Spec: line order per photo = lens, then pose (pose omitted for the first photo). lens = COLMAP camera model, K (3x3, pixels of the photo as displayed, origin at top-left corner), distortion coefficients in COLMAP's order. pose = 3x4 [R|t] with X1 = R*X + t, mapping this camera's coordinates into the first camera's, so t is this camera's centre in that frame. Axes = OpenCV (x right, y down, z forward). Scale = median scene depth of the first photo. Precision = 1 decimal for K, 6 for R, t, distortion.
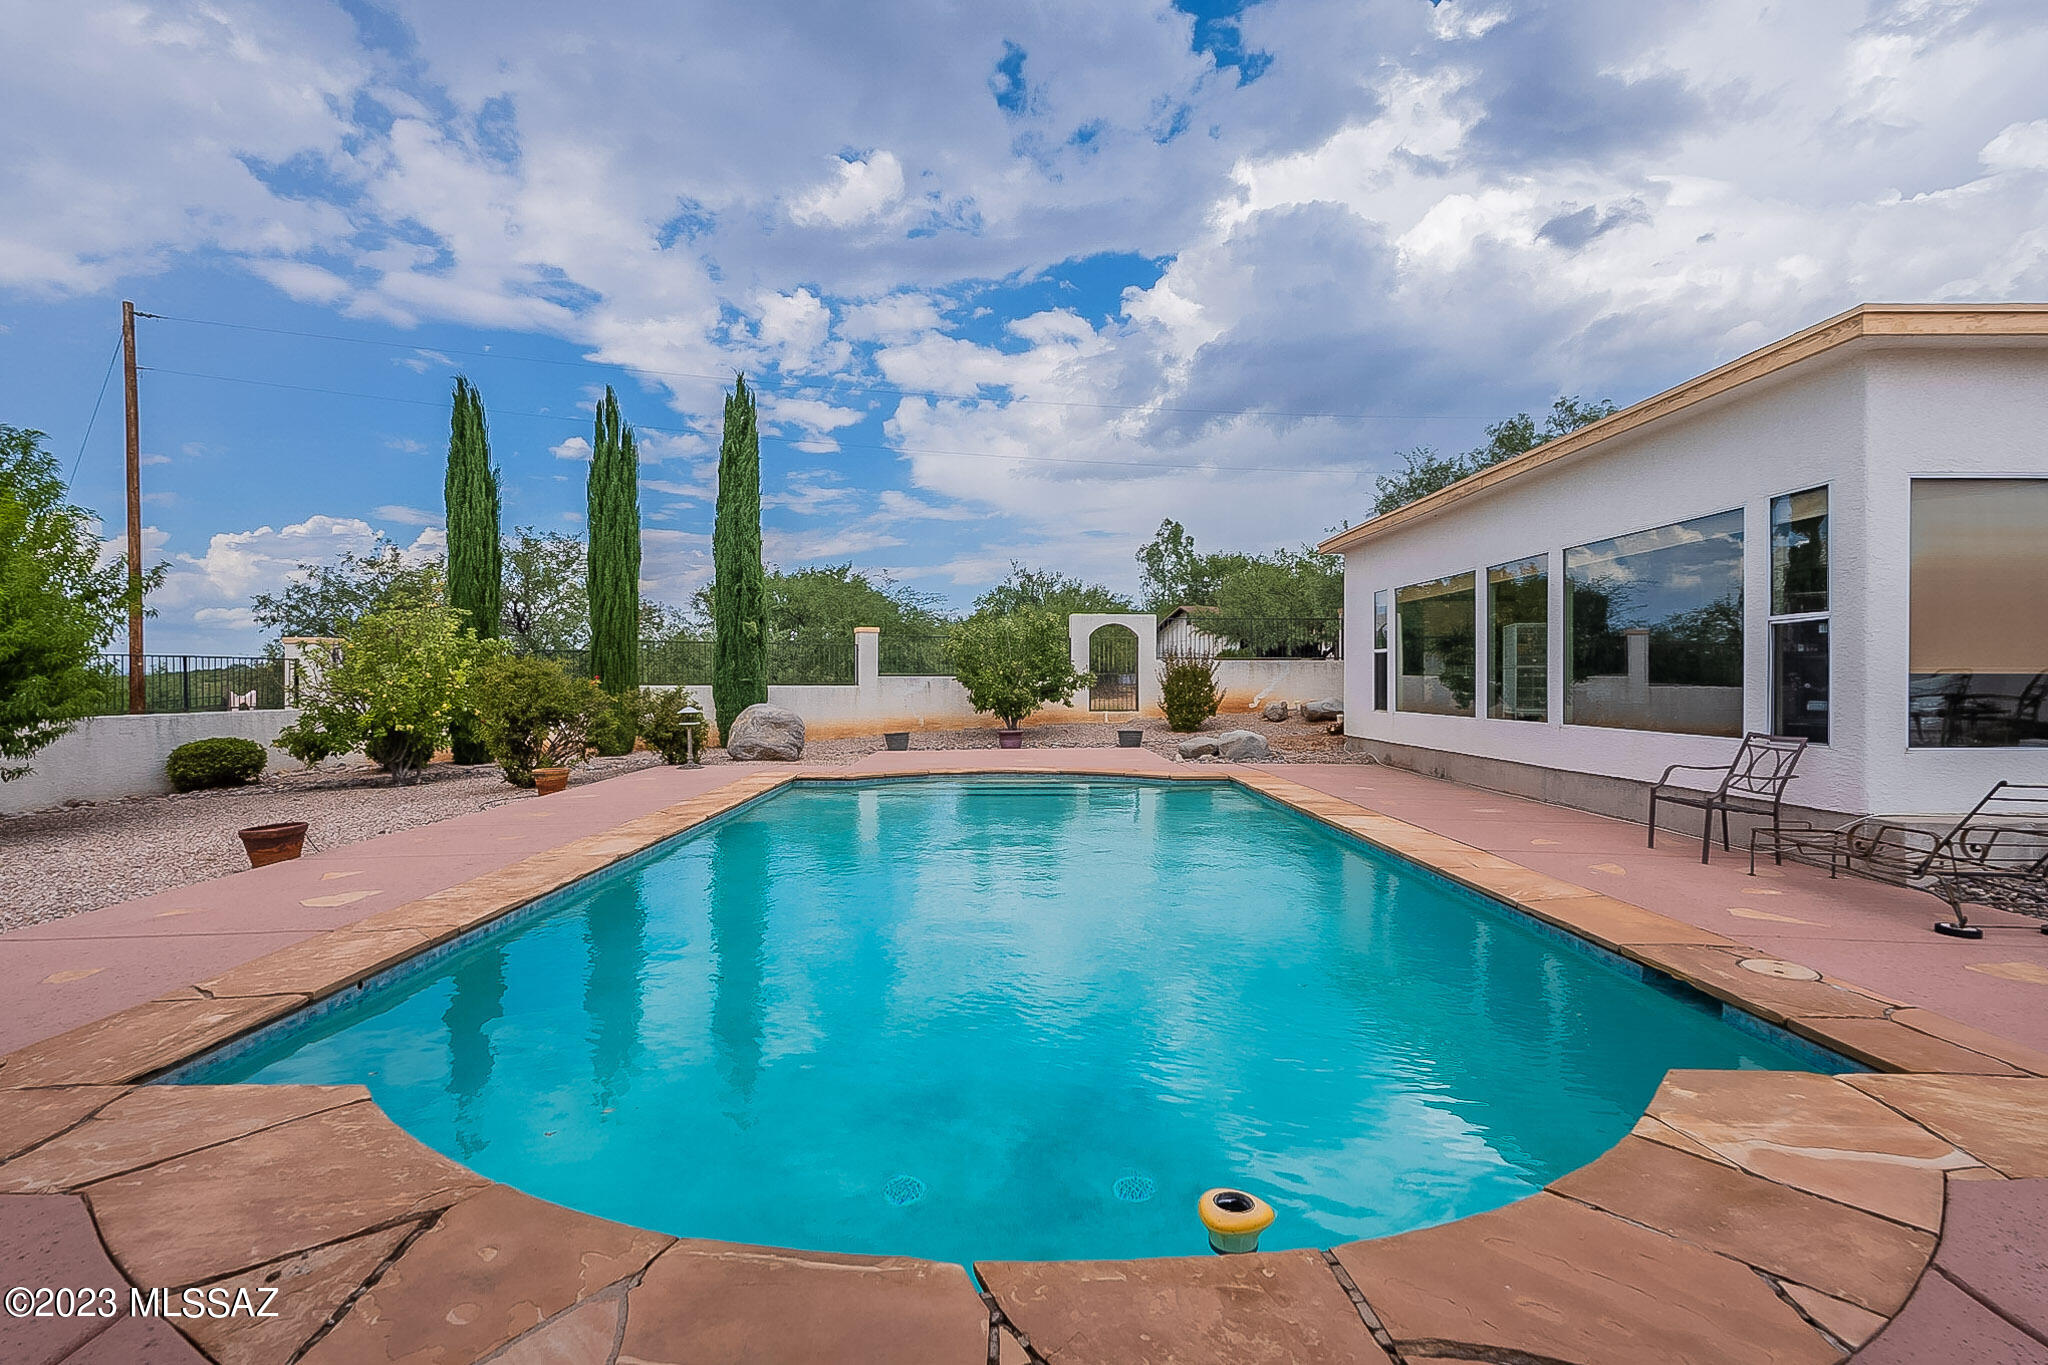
lens RADIAL K [[972.2, 0, 1028.7], [0, 972.2, 676.4], [0, 0, 1]] dist [0.000181, -0.000157]
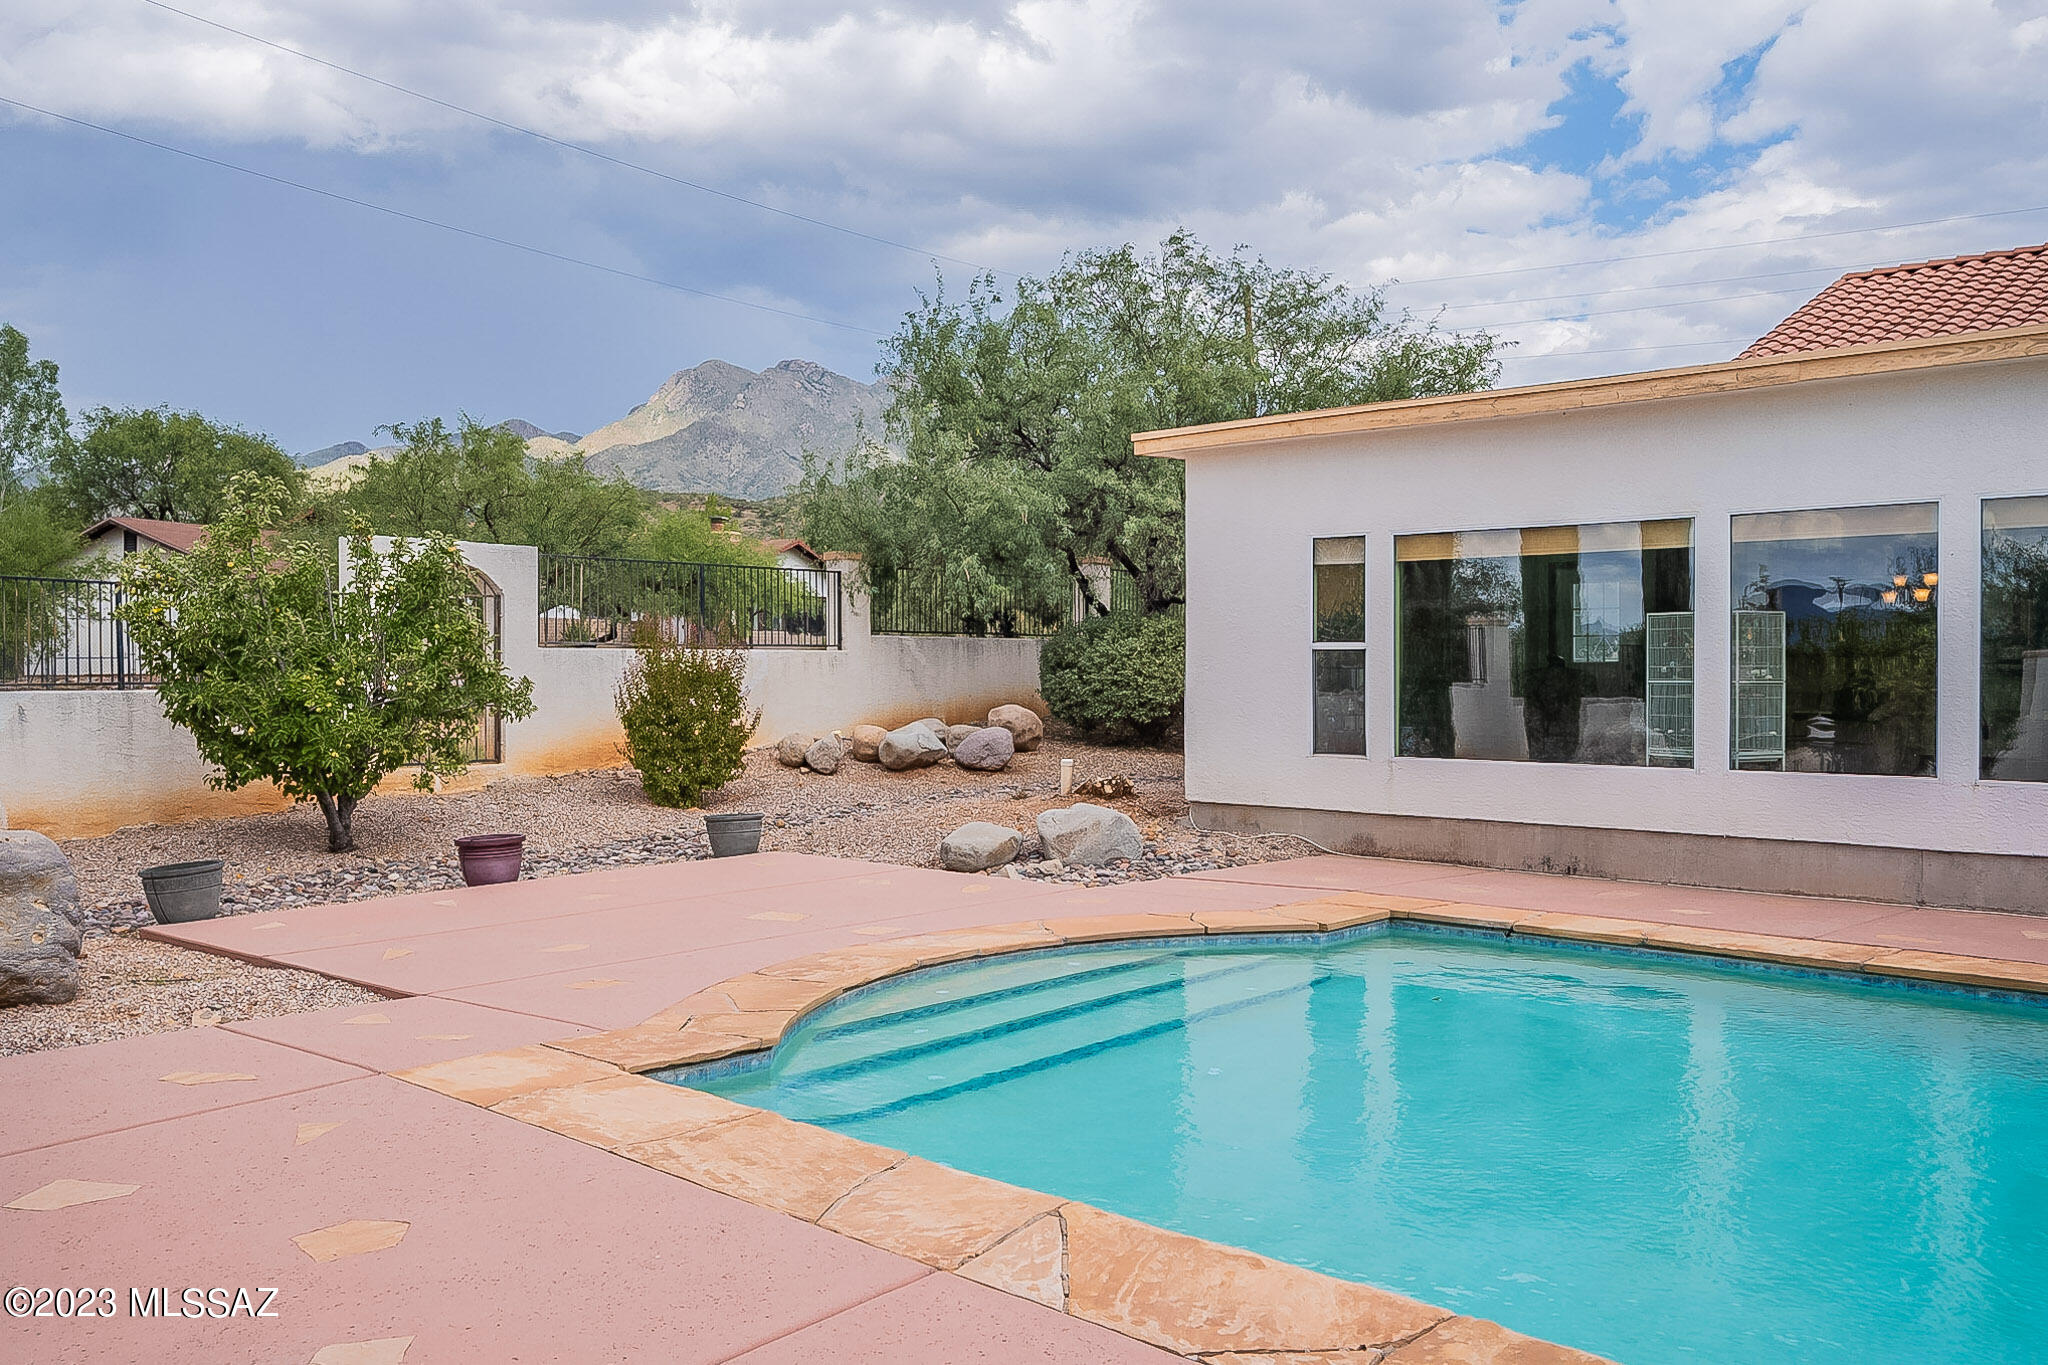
lens RADIAL K [[1656.7, 0, 1024.2], [0, 1656.7, 682.7], [0, 0, 1]] dist [0.039314, 0.004356]
pose [[0.645057, 0.003326, 0.764128, -0.409311], [-0.008507, 0.999960, 0.002828, -0.006190], [-0.764087, -0.008325, 0.645059, 0.470230]]
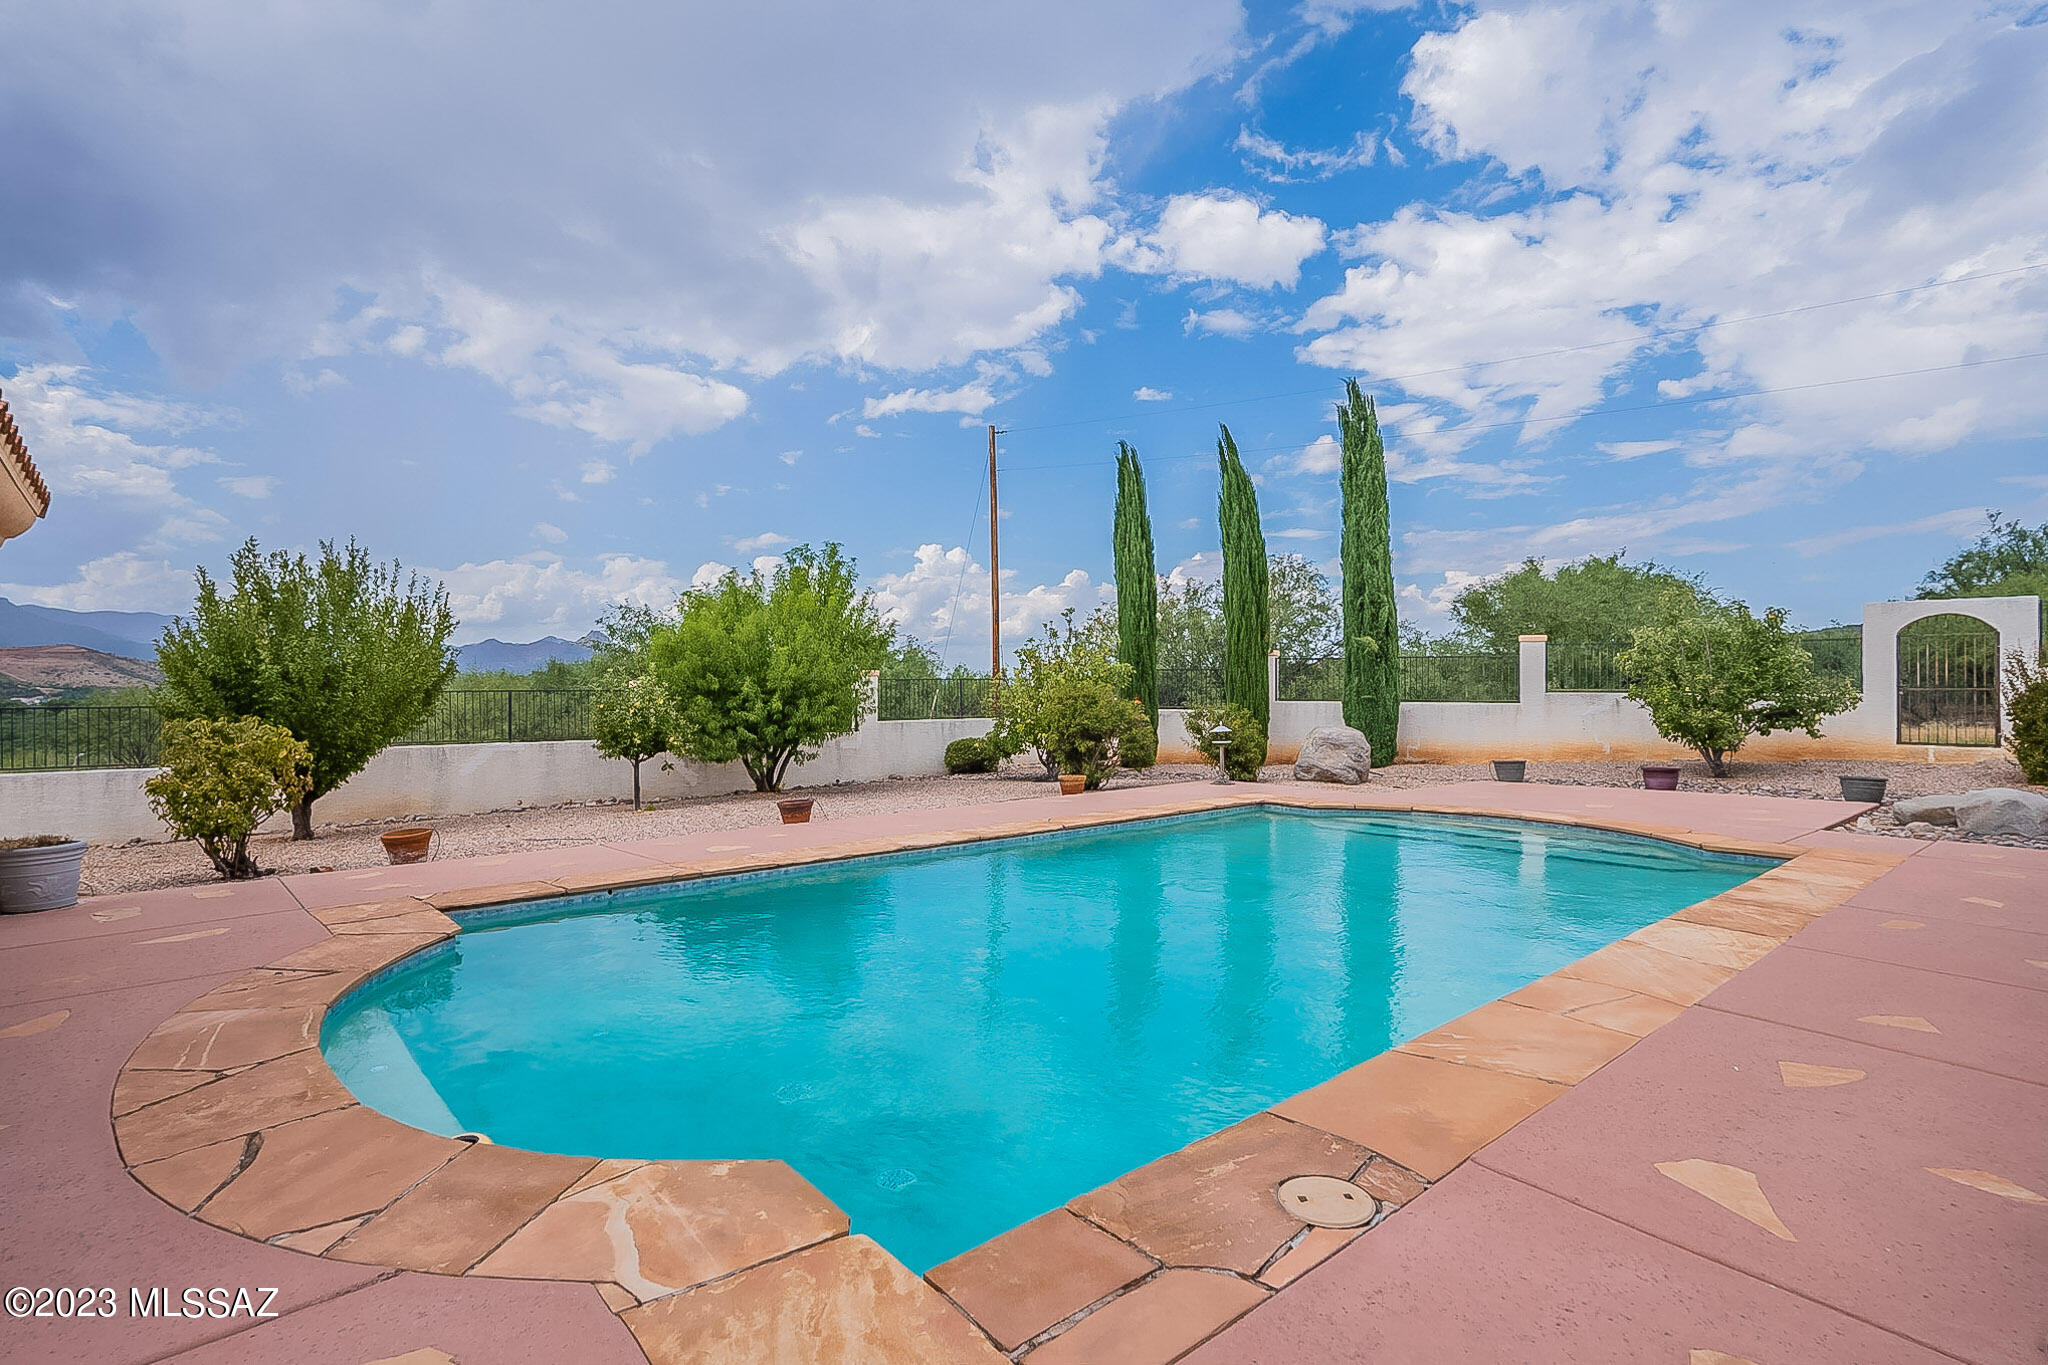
lens RADIAL K [[1024.2, 0, 1021.6], [0, 1024.2, 691.6], [0, 0, 1]] dist [-0.005635, -0.000304]
pose [[0.637516, 0.004746, -0.770423, 0.304965], [0.004057, 0.999946, 0.009518, -0.014514], [0.770427, -0.009193, 0.637462, 0.101628]]
